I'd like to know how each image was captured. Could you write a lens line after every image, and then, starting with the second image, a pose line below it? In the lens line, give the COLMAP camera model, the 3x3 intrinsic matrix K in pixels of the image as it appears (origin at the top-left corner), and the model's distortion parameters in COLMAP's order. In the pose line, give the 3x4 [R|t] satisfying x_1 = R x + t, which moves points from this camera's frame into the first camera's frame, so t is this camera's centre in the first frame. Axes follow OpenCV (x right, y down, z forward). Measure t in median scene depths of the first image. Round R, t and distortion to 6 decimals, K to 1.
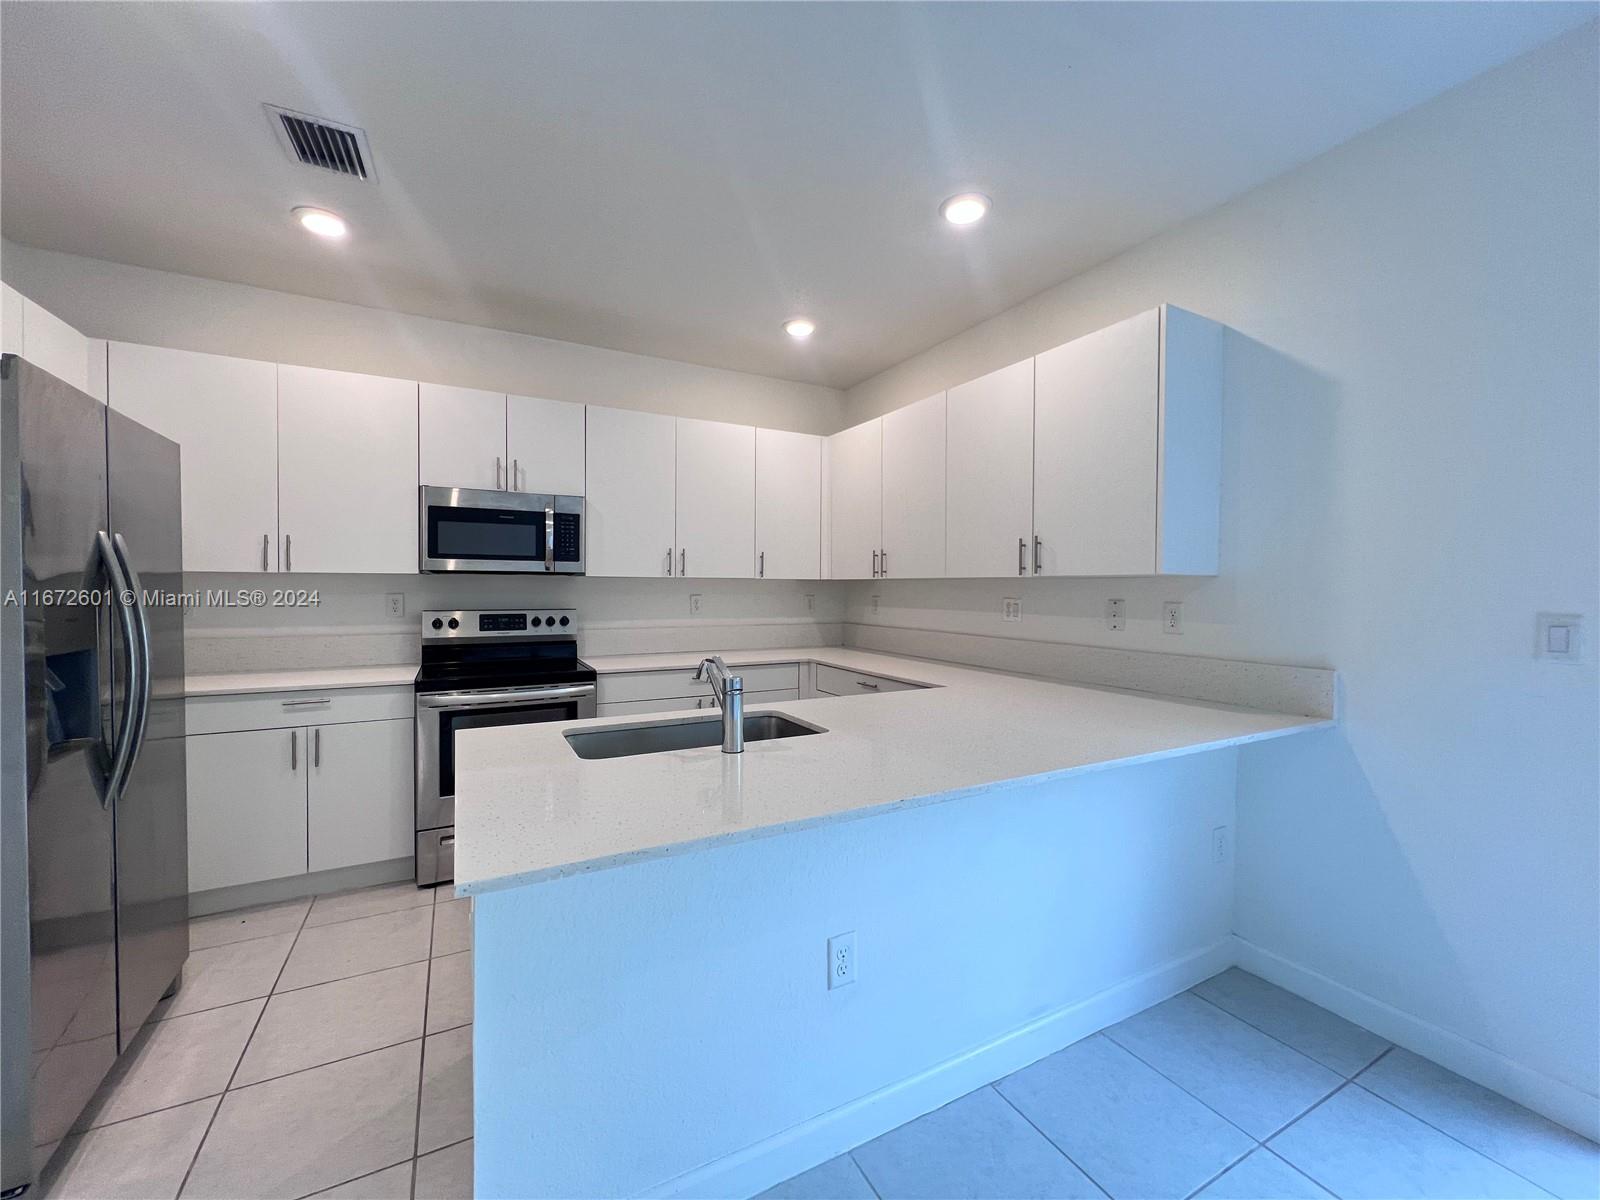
lens RADIAL K [[635.9, 0, 795.5], [0, 635.9, 594.4], [0, 0, 1]] dist [-0.002074, -0.000320]
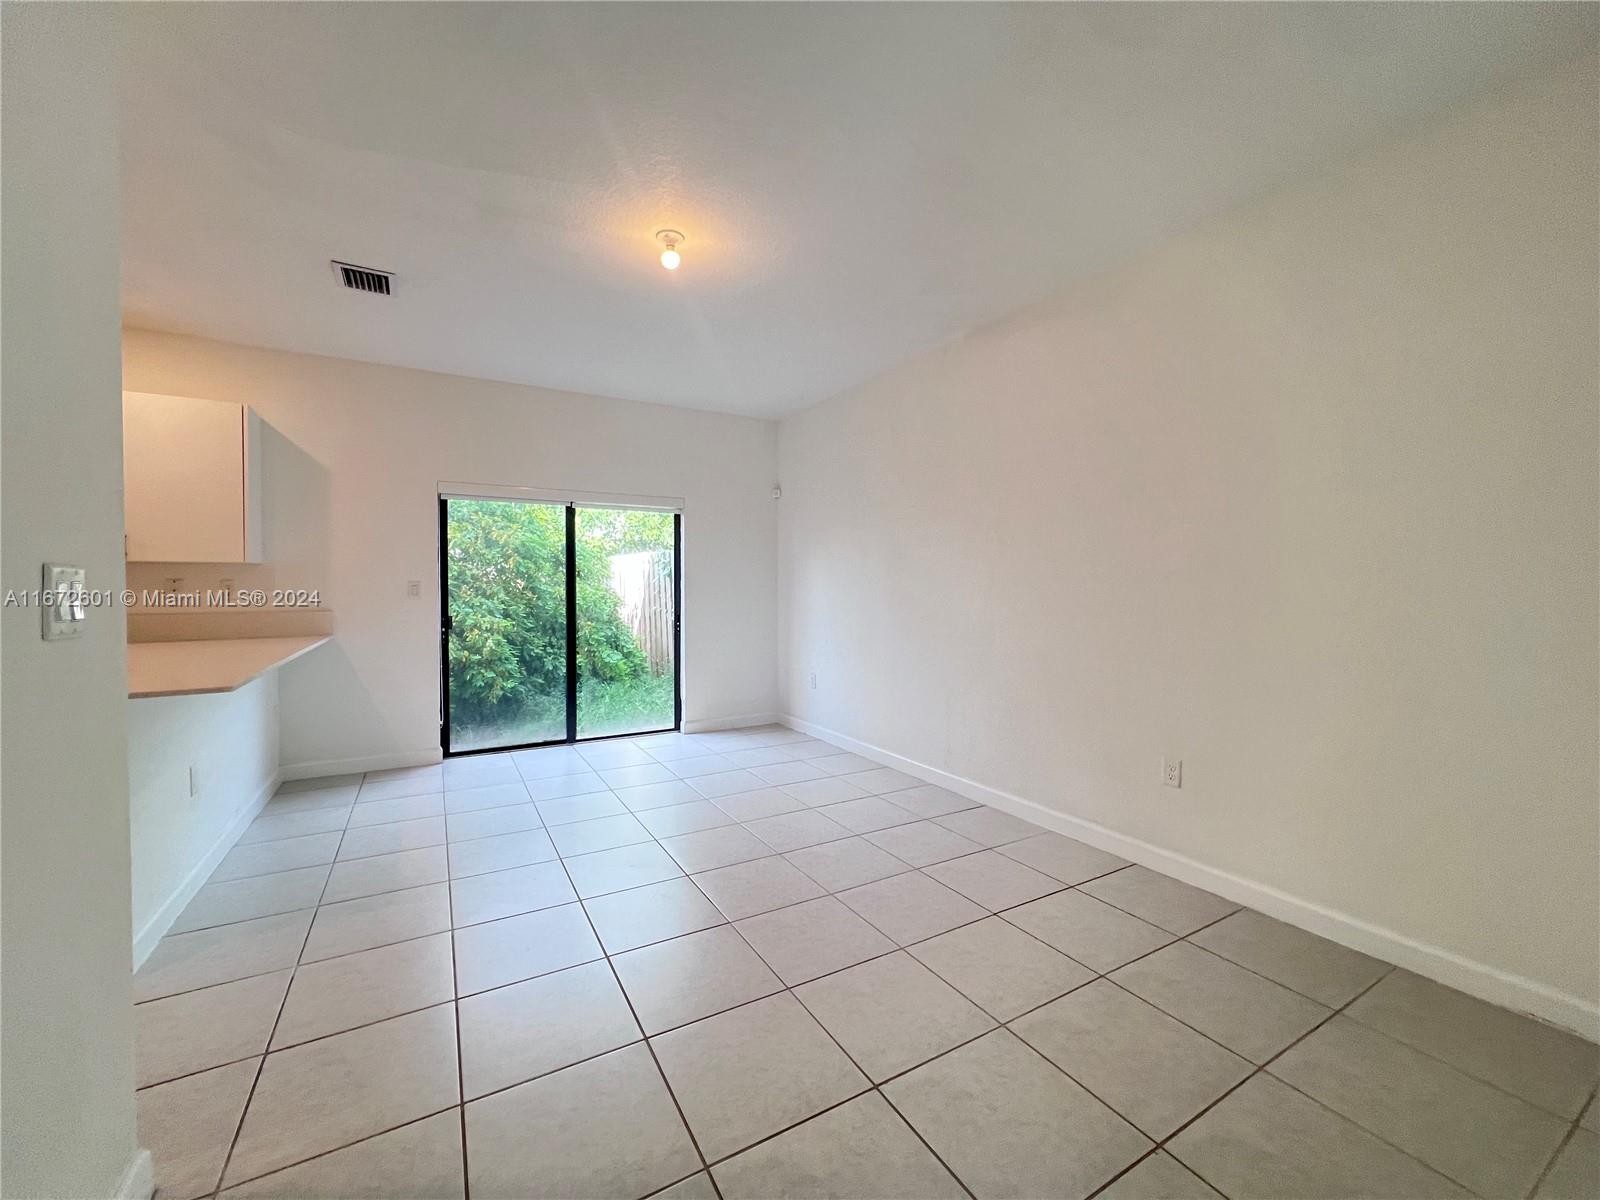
lens RADIAL K [[635.9, 0, 795.5], [0, 635.9, 594.4], [0, 0, 1]] dist [-0.002074, -0.000320]
pose [[-0.041006, -0.020840, 0.998942, -0.794258], [0.016702, 0.999628, 0.021540, 0.028273], [-0.999019, 0.017568, -0.040643, -0.263258]]
